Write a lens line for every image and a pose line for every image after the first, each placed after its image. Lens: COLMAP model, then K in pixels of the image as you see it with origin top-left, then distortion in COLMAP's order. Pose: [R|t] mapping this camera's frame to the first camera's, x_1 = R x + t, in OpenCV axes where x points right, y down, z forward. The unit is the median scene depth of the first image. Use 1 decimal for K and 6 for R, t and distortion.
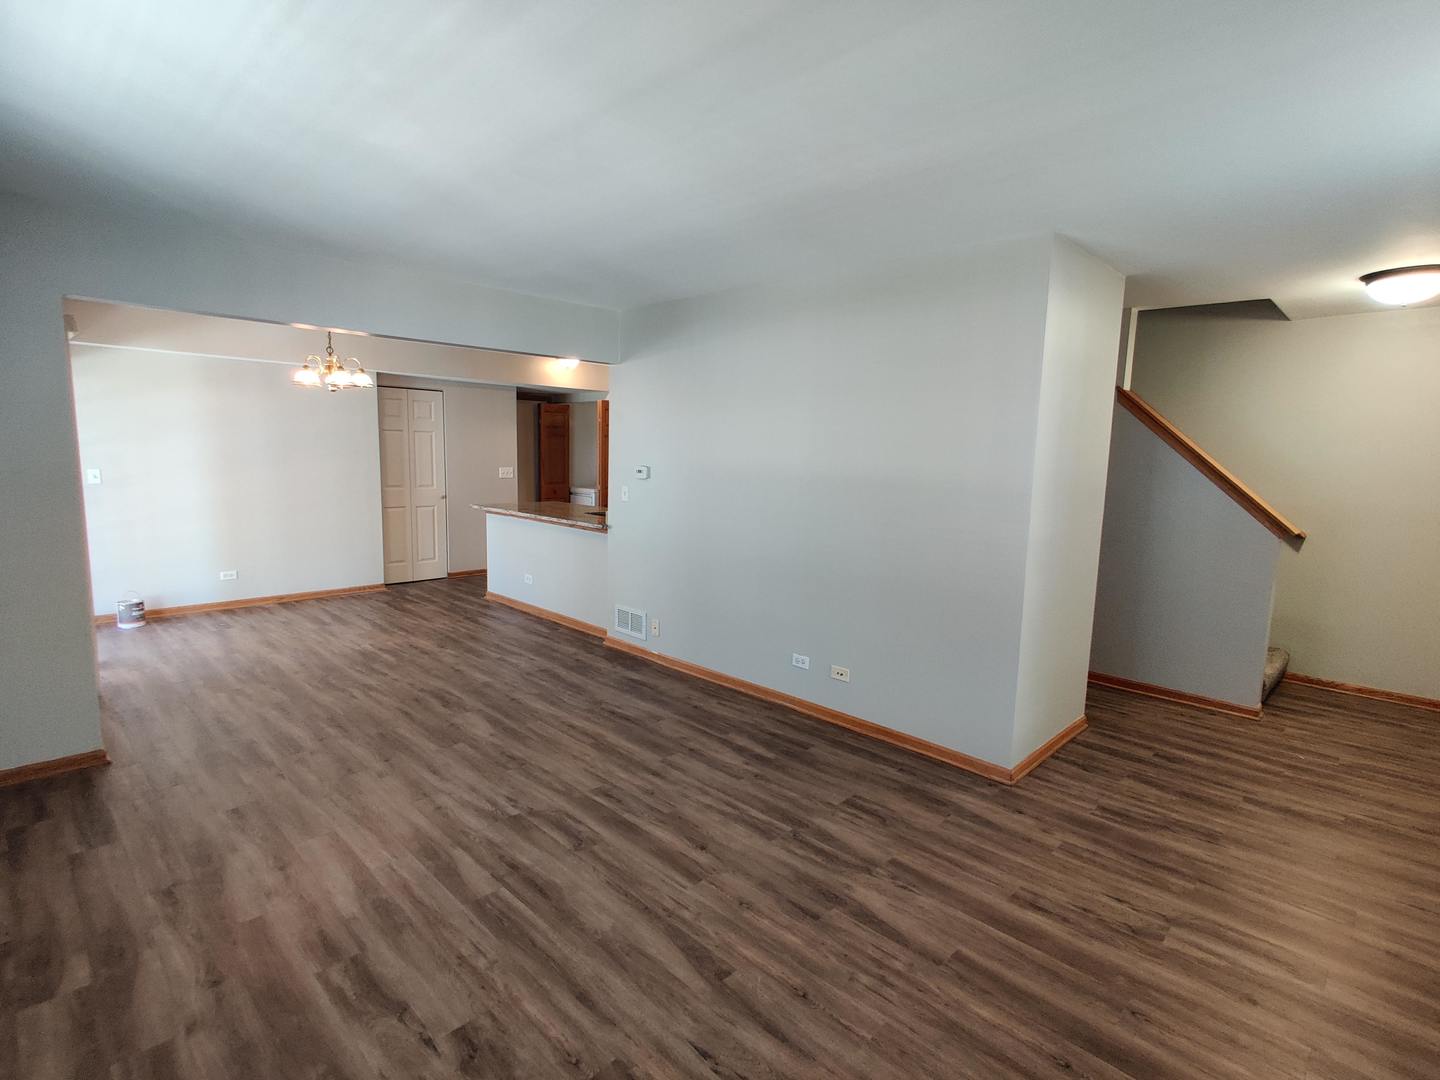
lens RADIAL K [[718.4, 0, 720.0], [0, 718.4, 540.0], [0, 0, 1]] dist [-0.000122, 0.000064]
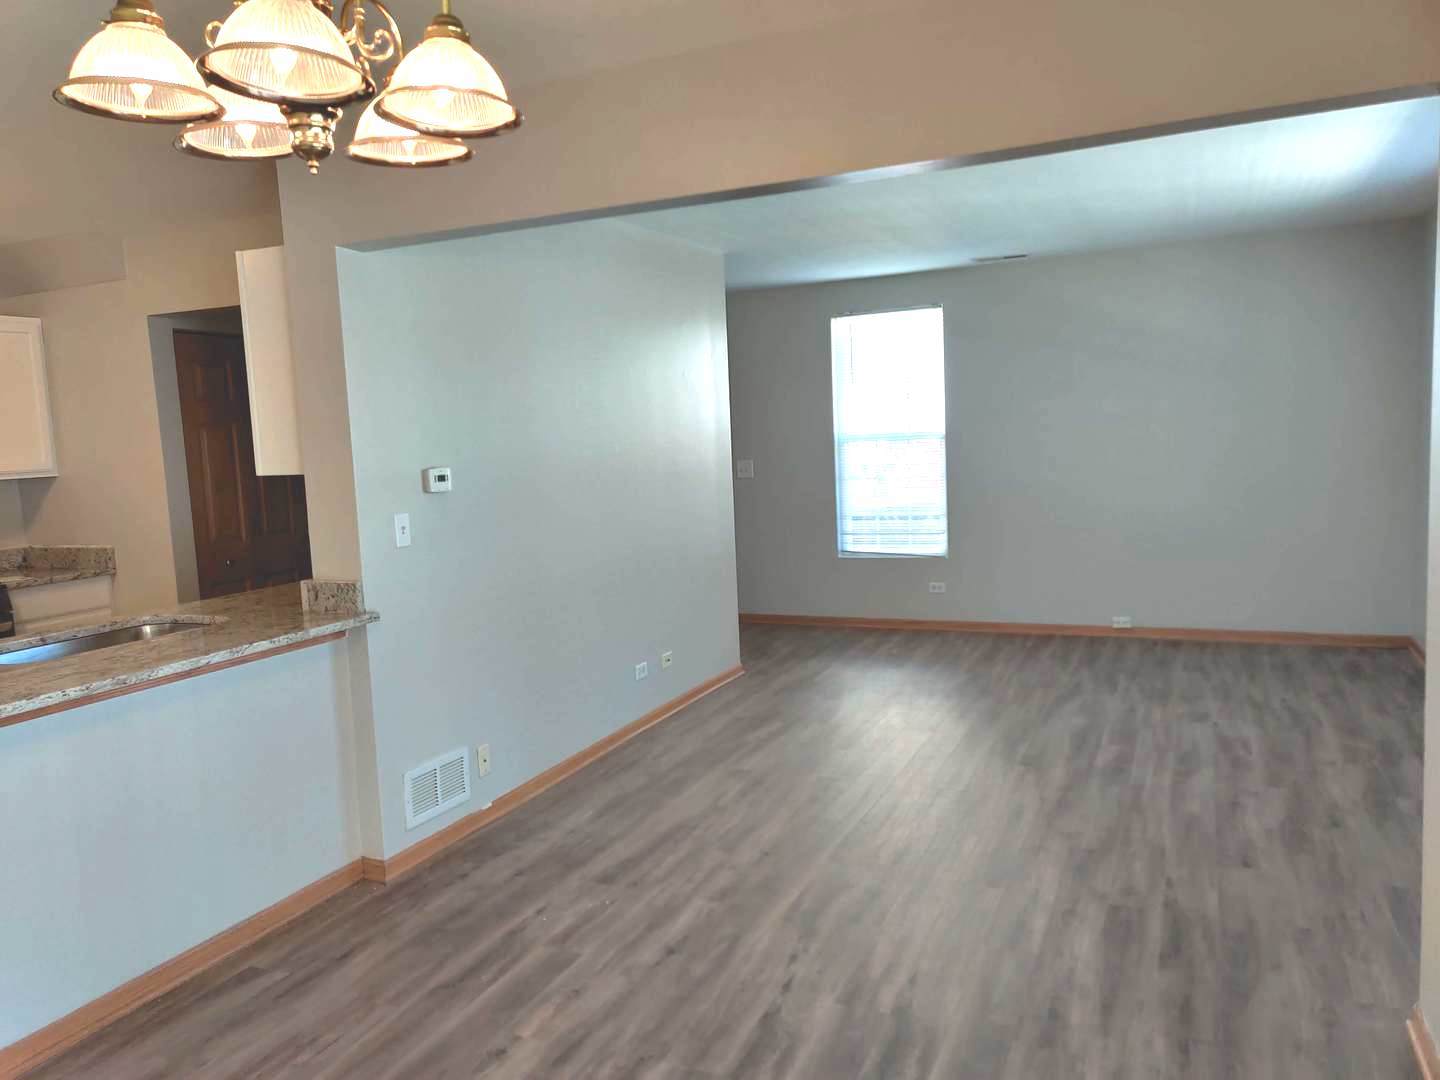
lens RADIAL K [[1082.5, 0, 720.0], [0, 1082.5, 540.0], [0, 0, 1]] dist [0.059342, 0.001239]
pose [[-0.354545, -0.109531, 0.928602, -0.951342], [0.149643, 0.973668, 0.171981, -0.163534], [-0.922987, 0.199934, -0.328818, 1.137595]]
